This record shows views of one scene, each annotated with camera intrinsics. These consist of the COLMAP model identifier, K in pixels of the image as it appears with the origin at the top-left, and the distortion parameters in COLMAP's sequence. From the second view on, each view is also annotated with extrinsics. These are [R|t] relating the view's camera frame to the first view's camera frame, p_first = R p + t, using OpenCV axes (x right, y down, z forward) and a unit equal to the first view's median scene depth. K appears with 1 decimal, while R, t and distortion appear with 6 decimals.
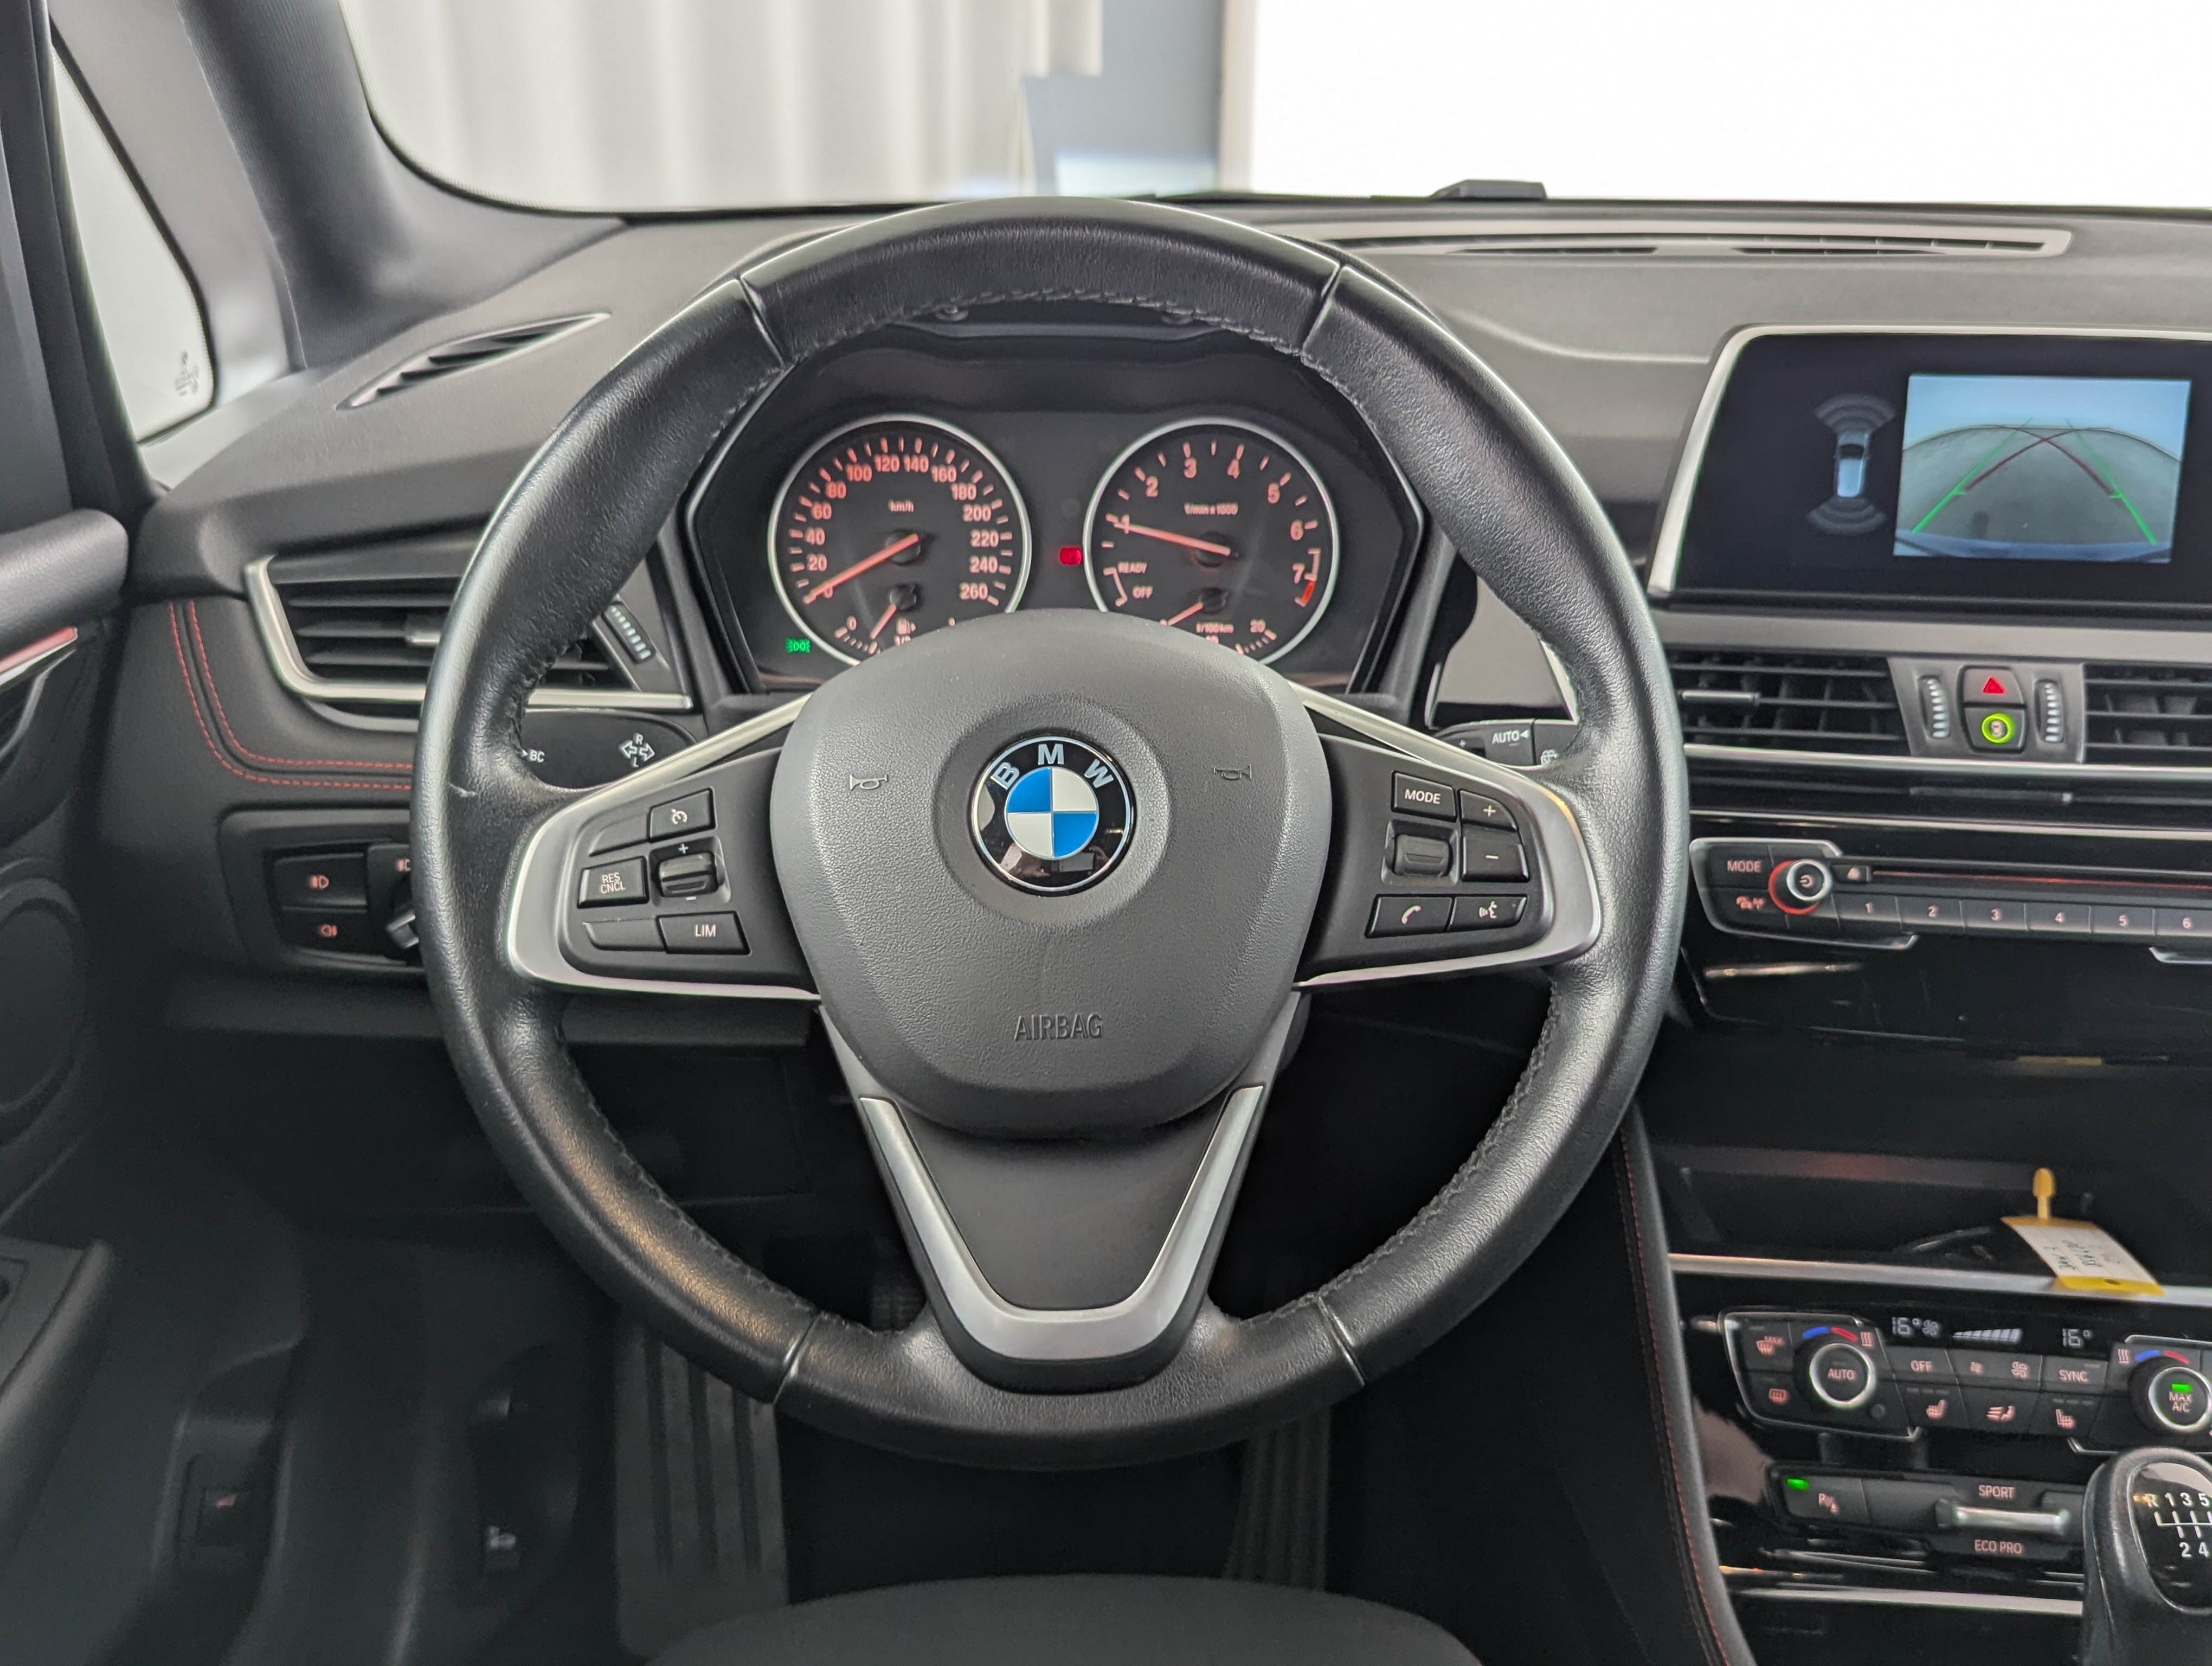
lens RADIAL K [[2082.0, 0, 1108.8], [0, 2082.0, 819.0], [0, 0, 1]] dist [0.040469, 0.000000]
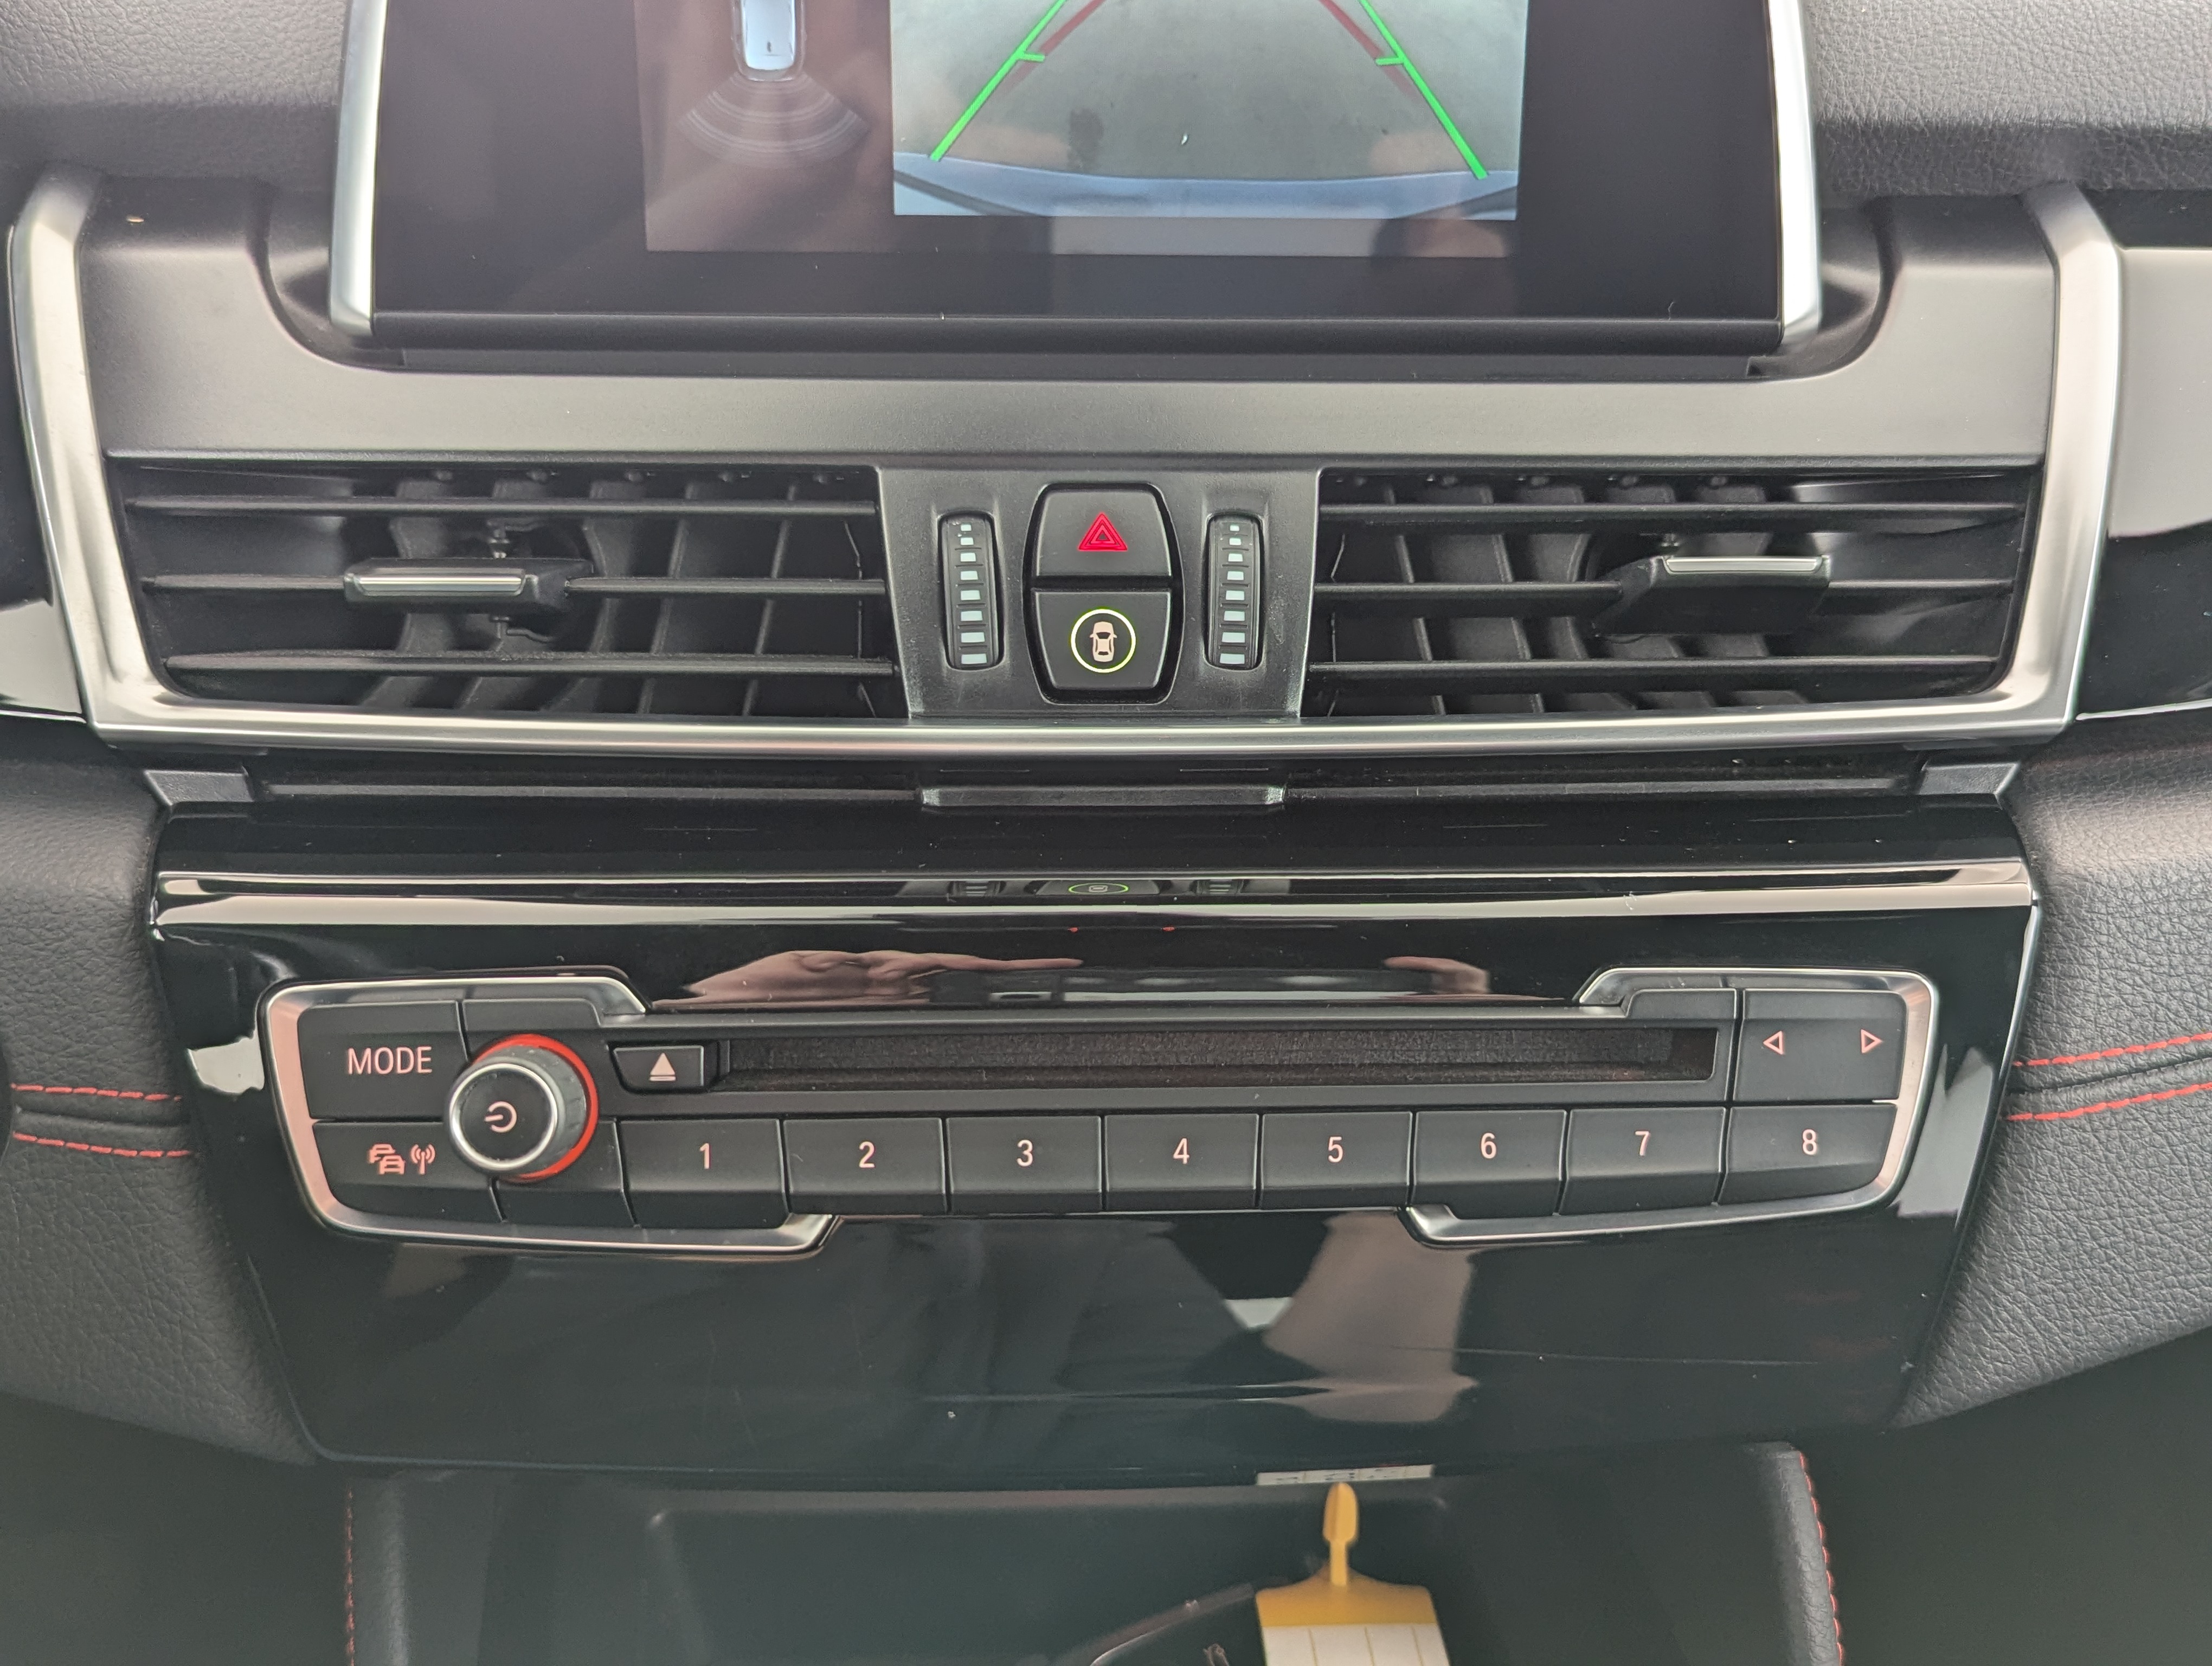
lens RADIAL K [[2082.0, 0, 1108.0], [0, 2082.0, 854.3], [0, 0, 1]] dist [0.040469, 0.000000]
pose [[0.989921, -0.061306, 0.127664, 0.369209], [0.044567, 0.990502, 0.130076, -0.054368], [-0.134425, -0.123075, 0.983251, 0.590841]]
